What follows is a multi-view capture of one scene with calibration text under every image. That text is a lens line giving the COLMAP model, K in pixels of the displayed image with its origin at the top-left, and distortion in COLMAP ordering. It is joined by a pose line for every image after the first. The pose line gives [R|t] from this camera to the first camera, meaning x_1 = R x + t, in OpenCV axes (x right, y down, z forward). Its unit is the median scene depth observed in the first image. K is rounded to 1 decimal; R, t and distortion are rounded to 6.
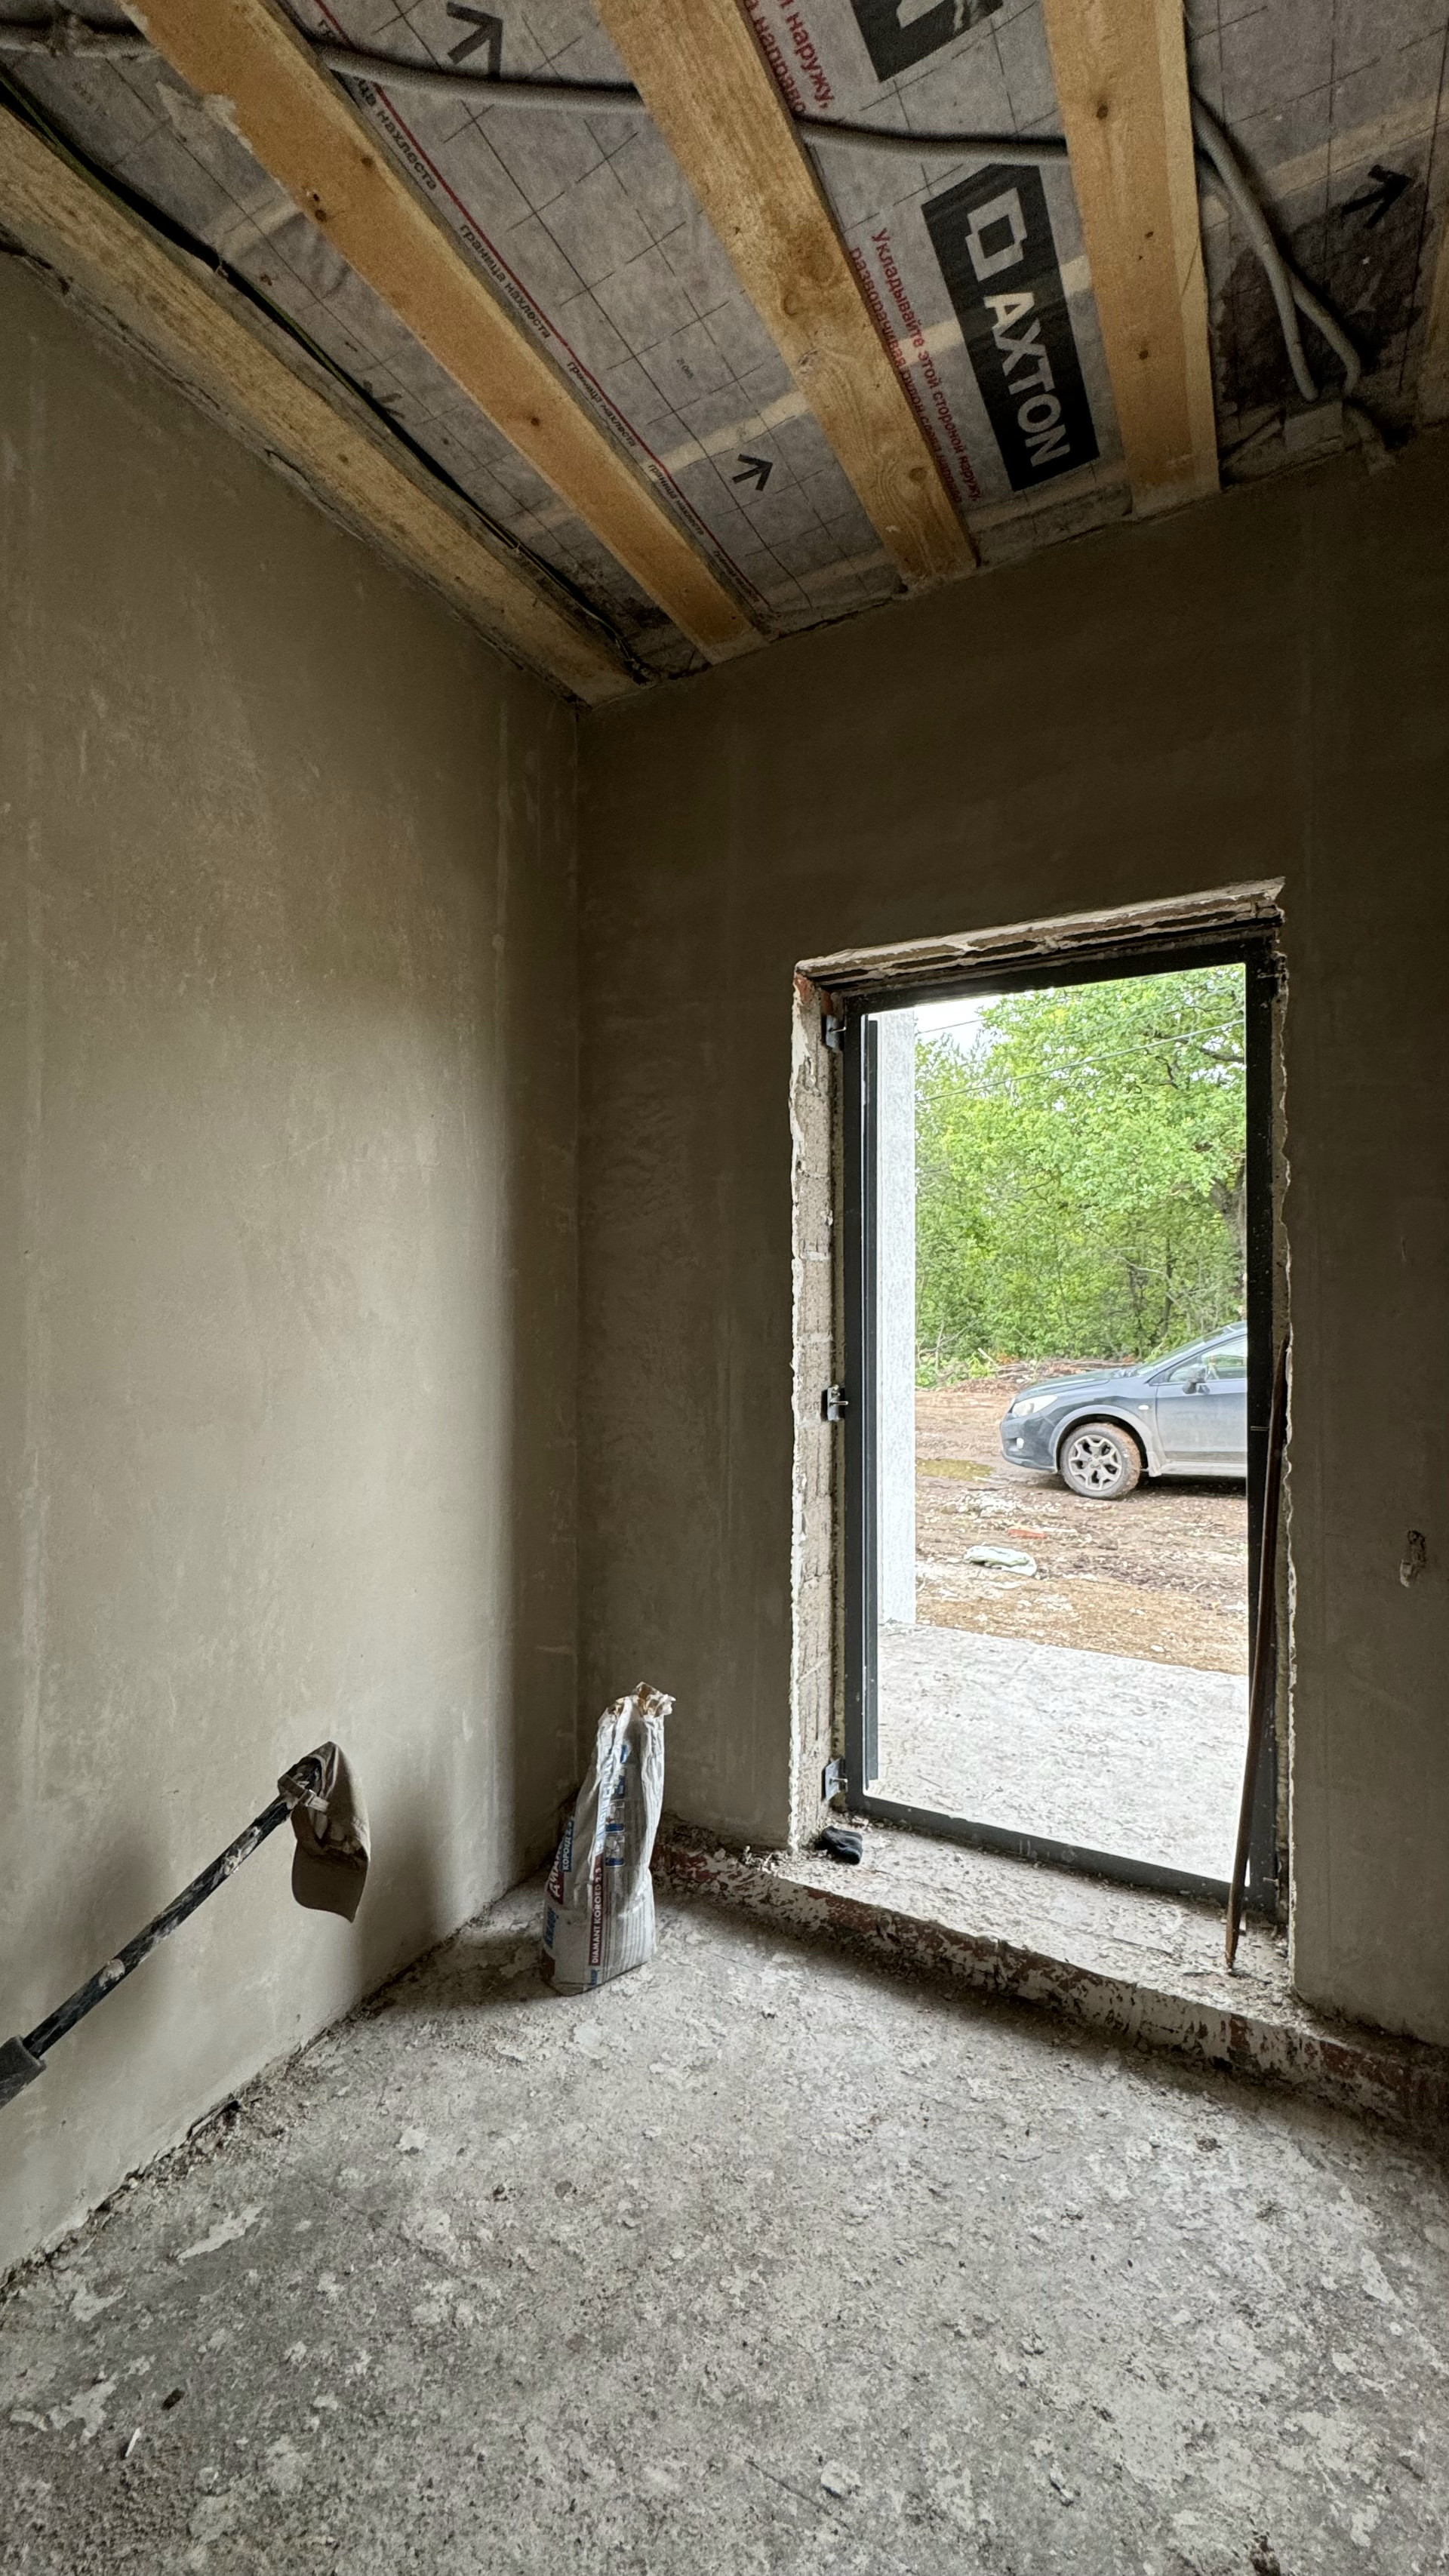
lens RADIAL K [[1030.3, 0, 726.1], [0, 1030.3, 1285.5], [0, 0, 1]] dist [-0.001647, 0.000060]
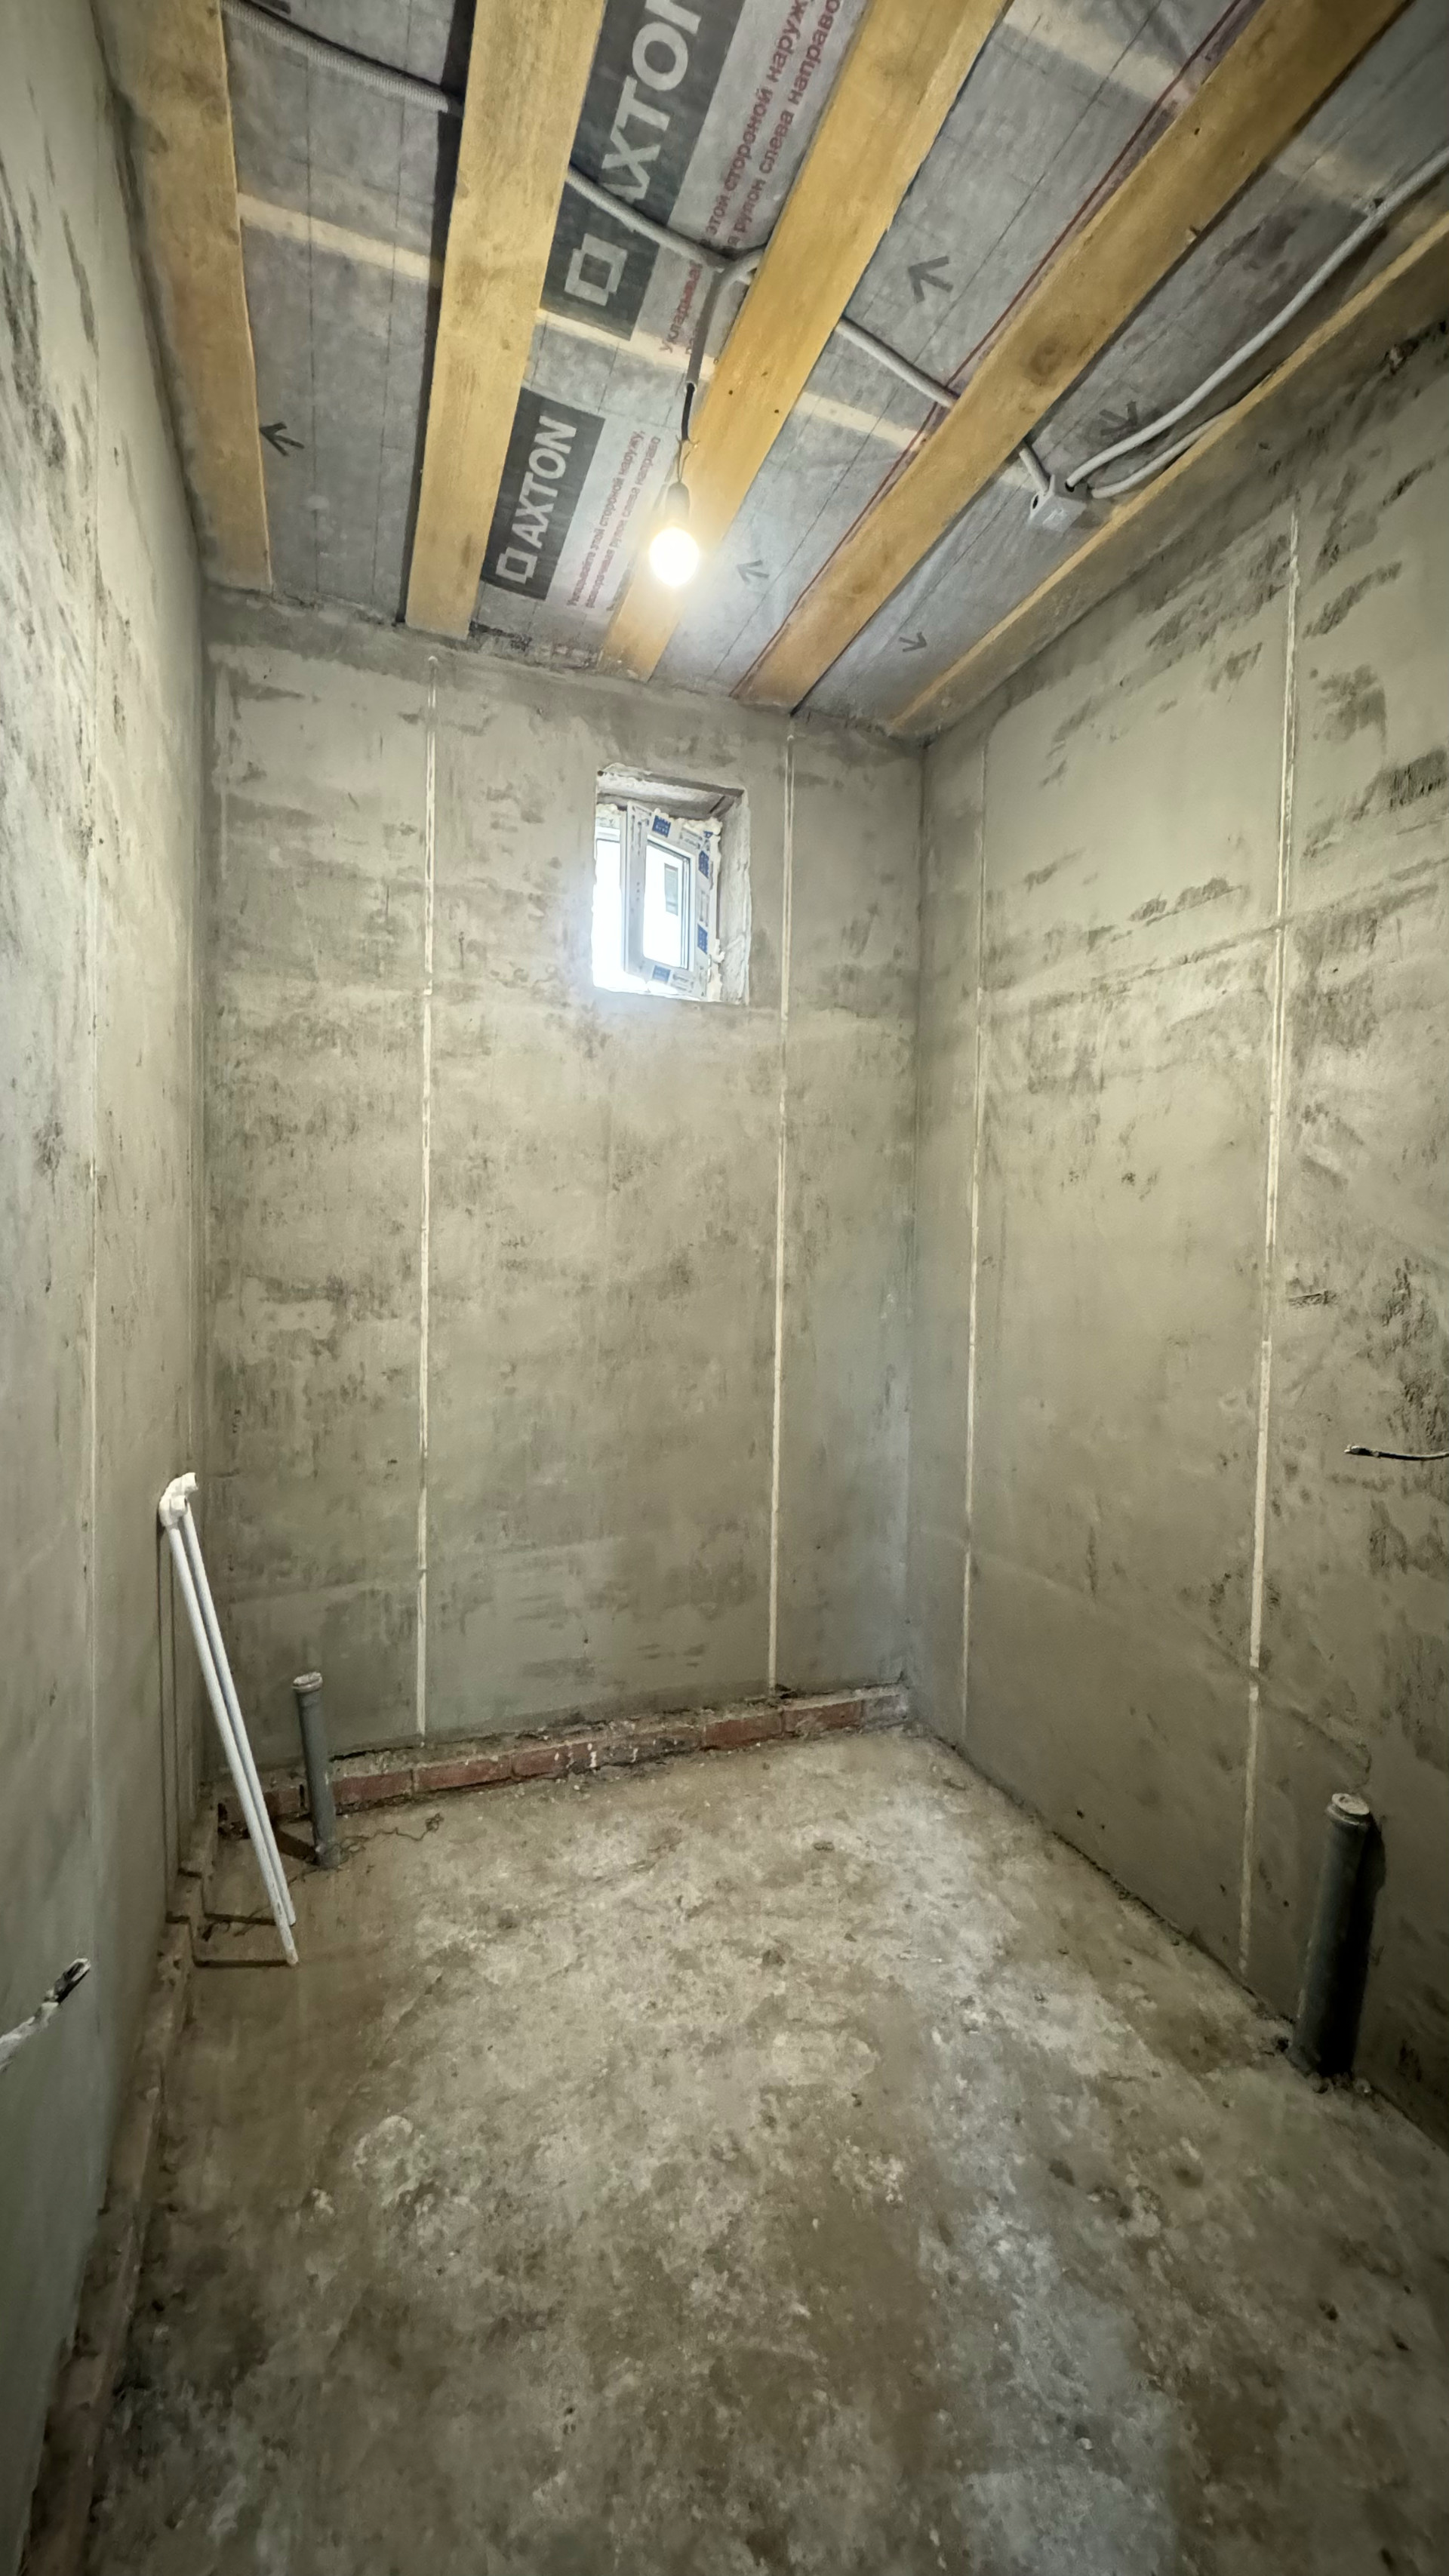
lens RADIAL K [[1030.3, 0, 726.1], [0, 1030.3, 1285.5], [0, 0, 1]] dist [-0.001647, 0.000060]
pose [[-0.653524, -0.000980, -0.756906, 1.039460], [-0.016550, 0.999779, 0.012995, 0.060680], [0.756725, 0.021020, -0.653395, 1.909141]]
